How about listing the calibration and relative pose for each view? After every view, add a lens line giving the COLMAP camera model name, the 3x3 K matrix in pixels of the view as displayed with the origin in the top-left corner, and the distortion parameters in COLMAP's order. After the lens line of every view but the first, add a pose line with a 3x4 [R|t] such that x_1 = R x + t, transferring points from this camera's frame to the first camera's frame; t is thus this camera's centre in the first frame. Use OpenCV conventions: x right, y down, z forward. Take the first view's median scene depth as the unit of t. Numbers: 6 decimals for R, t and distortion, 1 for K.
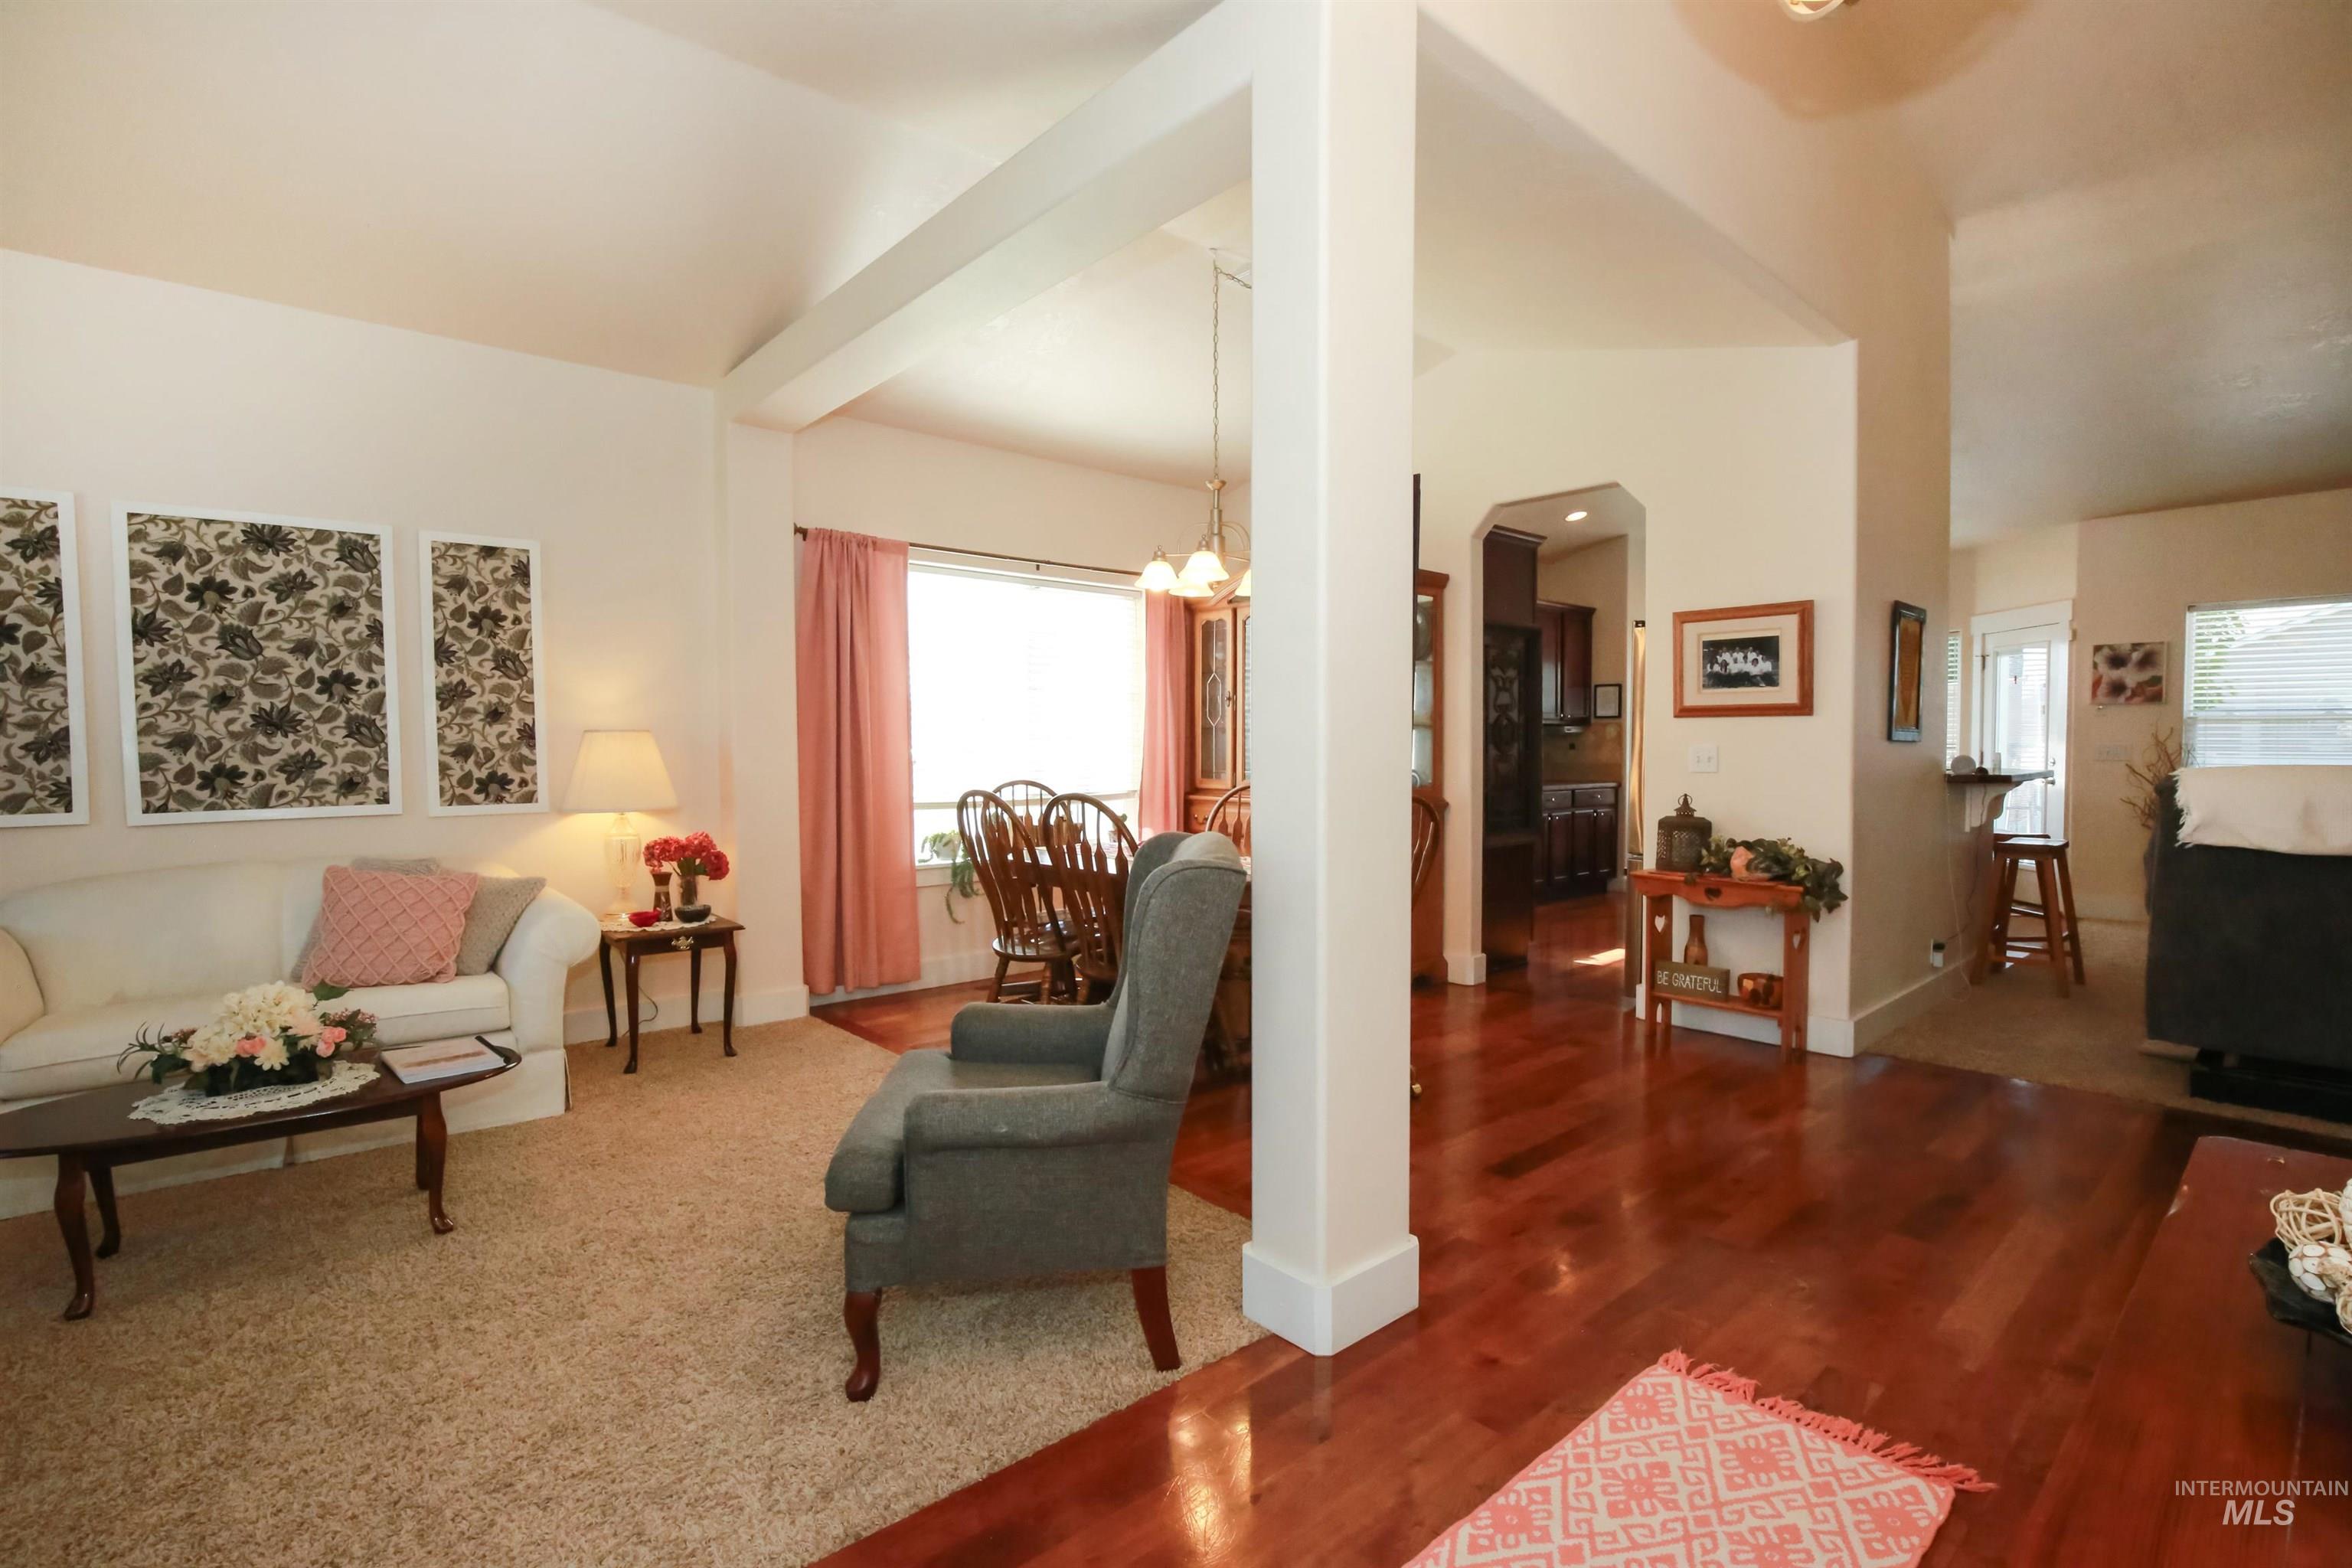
lens RADIAL K [[1077.1, 0, 1172.9], [0, 1077.1, 785.8], [0, 0, 1]] dist [-0.025914, 0.002467]
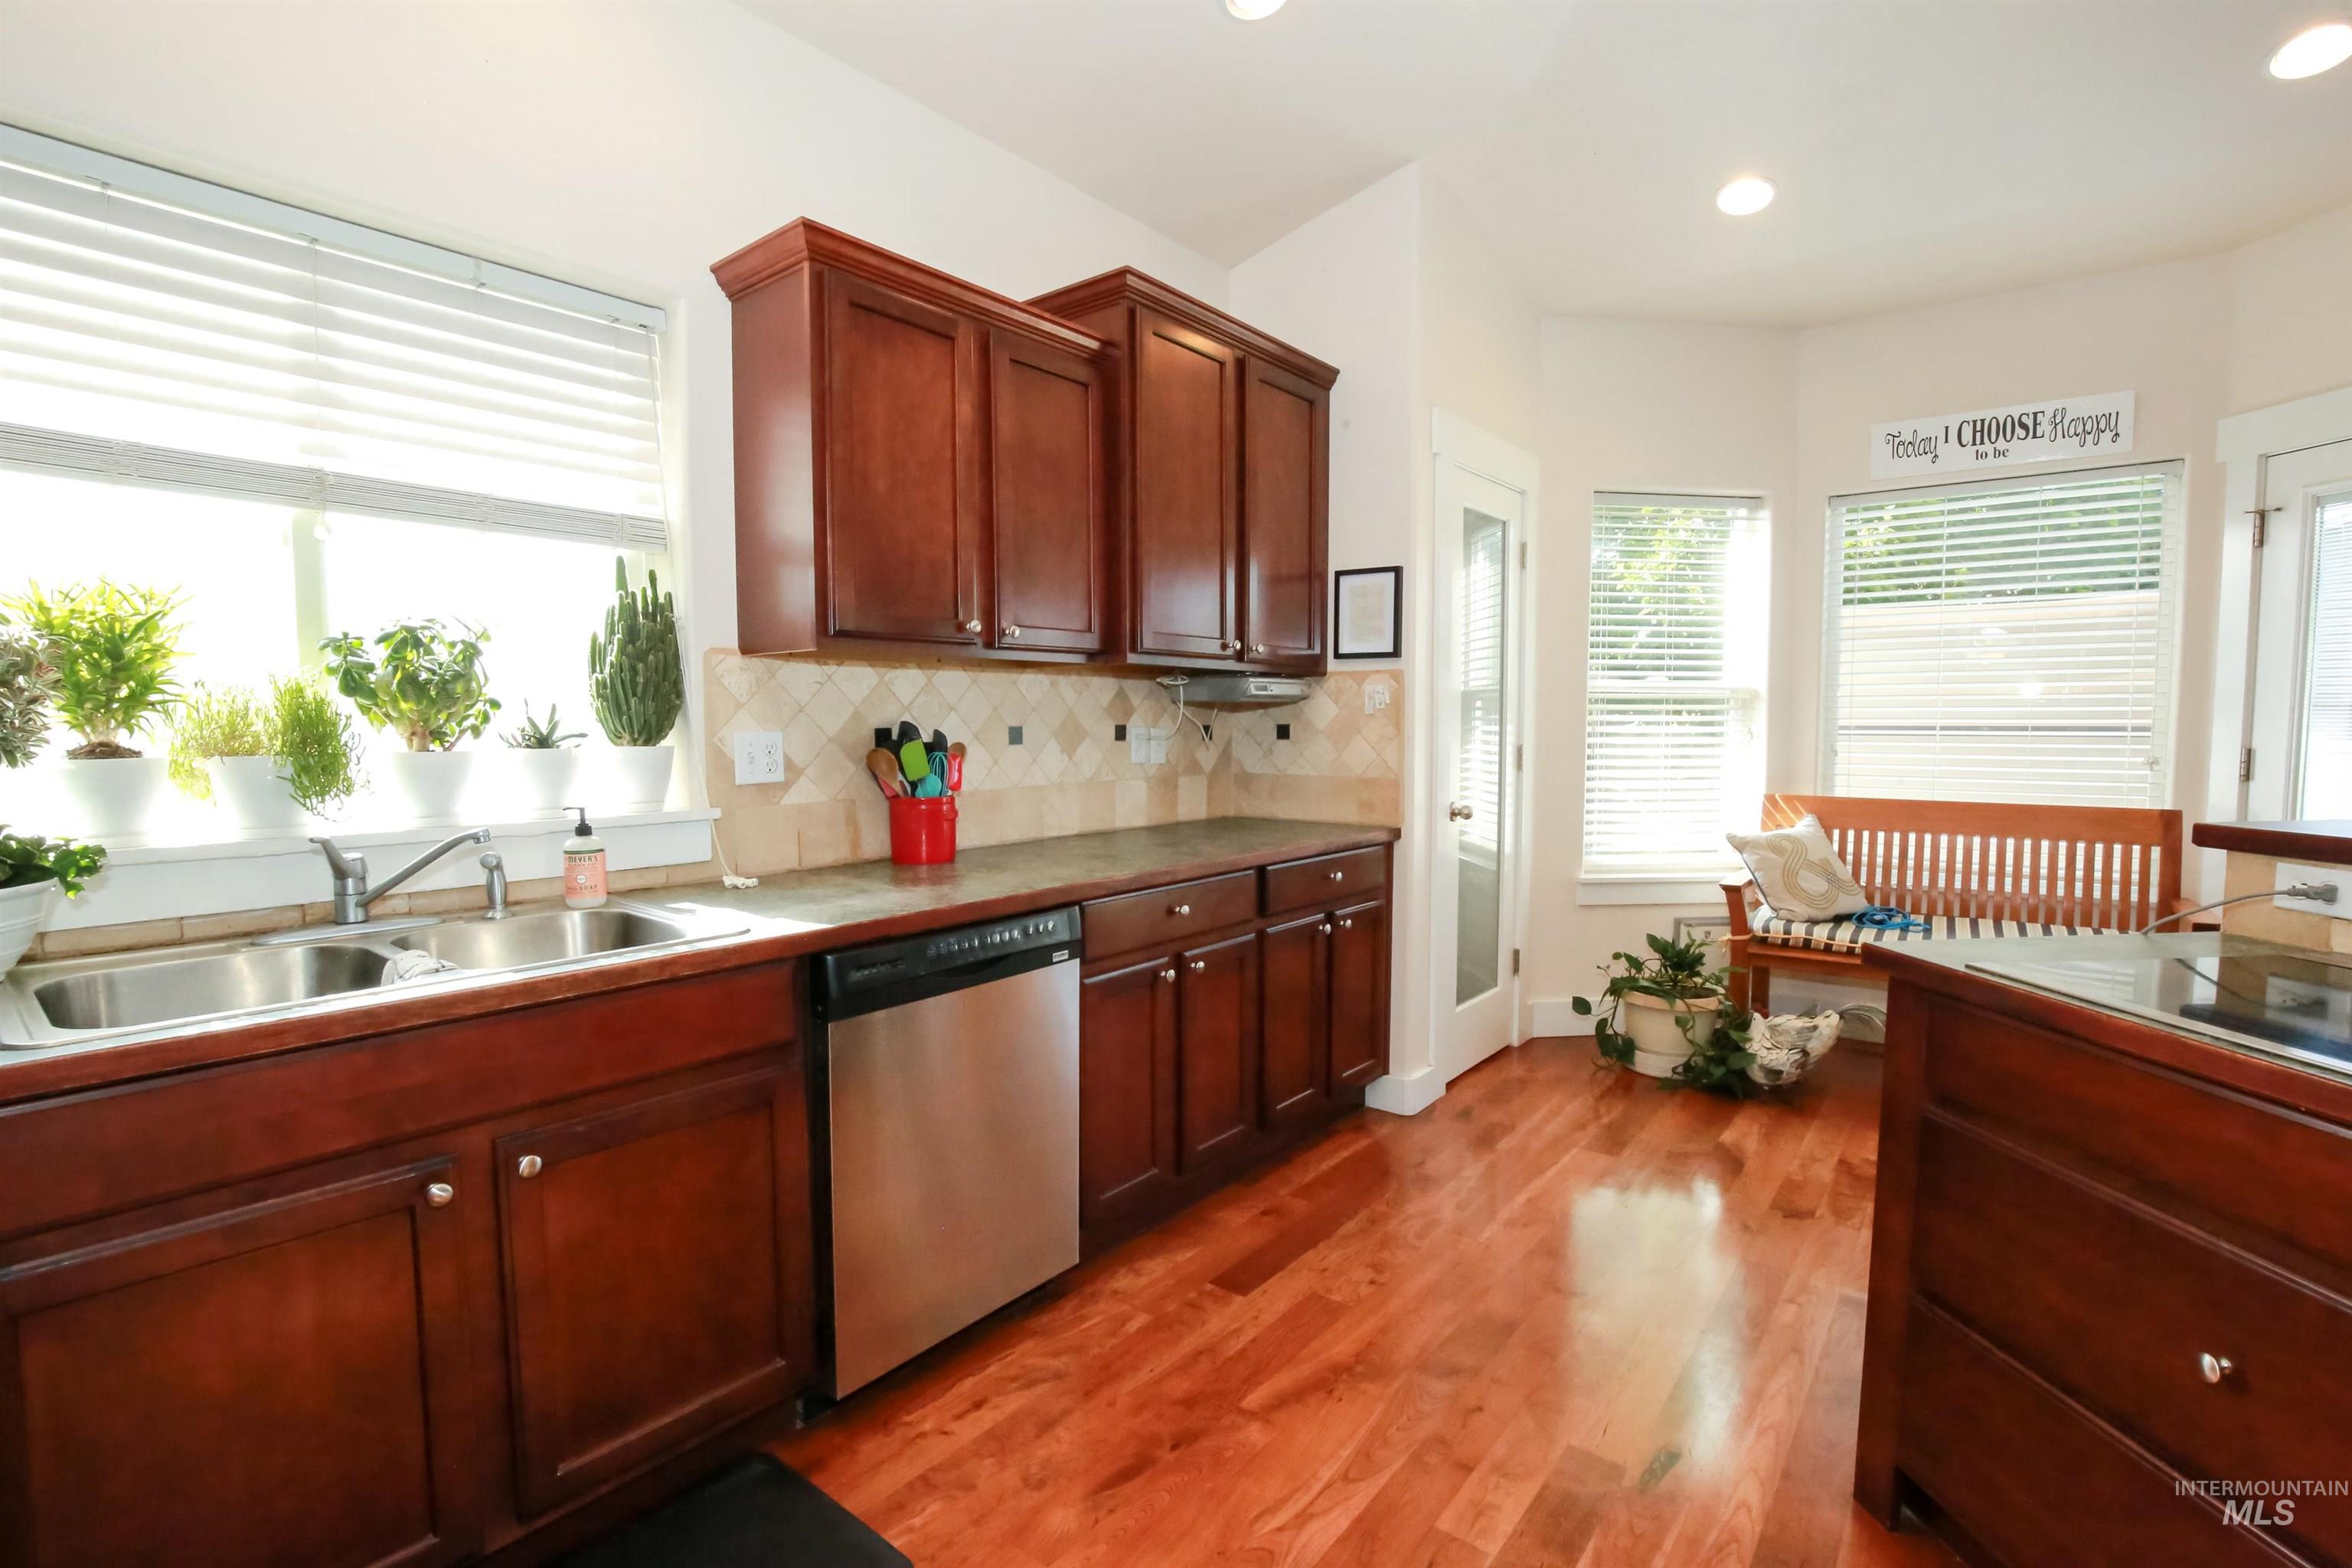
lens RADIAL K [[1077.1, 0, 1192.7], [0, 1077.1, 773.5], [0, 0, 1]] dist [-0.025914, 0.002467]
pose [[0.982955, -0.006056, 0.183746, 0.339650], [0.003641, 0.999903, 0.013479, -0.034801], [-0.183810, -0.012580, 0.982881, 0.787321]]
